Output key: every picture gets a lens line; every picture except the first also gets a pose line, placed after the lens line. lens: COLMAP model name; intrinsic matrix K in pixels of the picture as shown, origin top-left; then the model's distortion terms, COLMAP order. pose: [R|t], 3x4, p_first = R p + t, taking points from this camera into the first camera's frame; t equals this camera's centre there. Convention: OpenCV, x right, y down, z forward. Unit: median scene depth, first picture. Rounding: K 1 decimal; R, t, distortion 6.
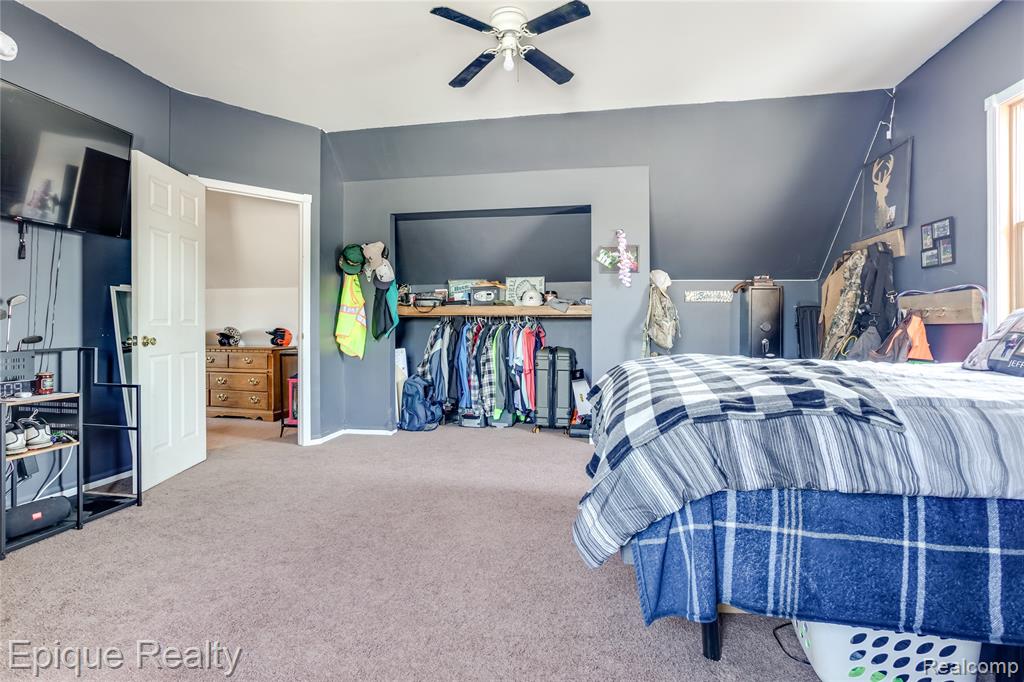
lens RADIAL K [[503.5, 0, 504.9], [0, 503.5, 322.8], [0, 0, 1]] dist [-0.047358, 0.025939]
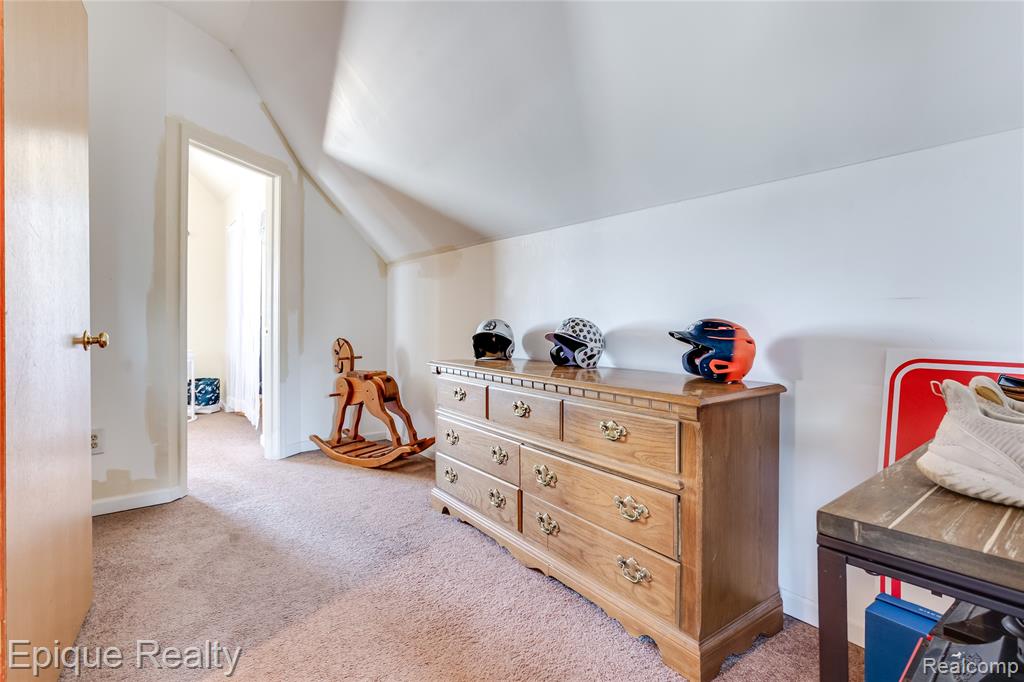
lens RADIAL K [[503.5, 0, 504.9], [0, 503.5, 322.8], [0, 0, 1]] dist [-0.047358, 0.025939]
pose [[0.738020, -0.003714, -0.674769, -0.363405], [0.013509, 0.999866, 0.009272, 0.008097], [0.674644, -0.015959, 0.737971, 0.739607]]
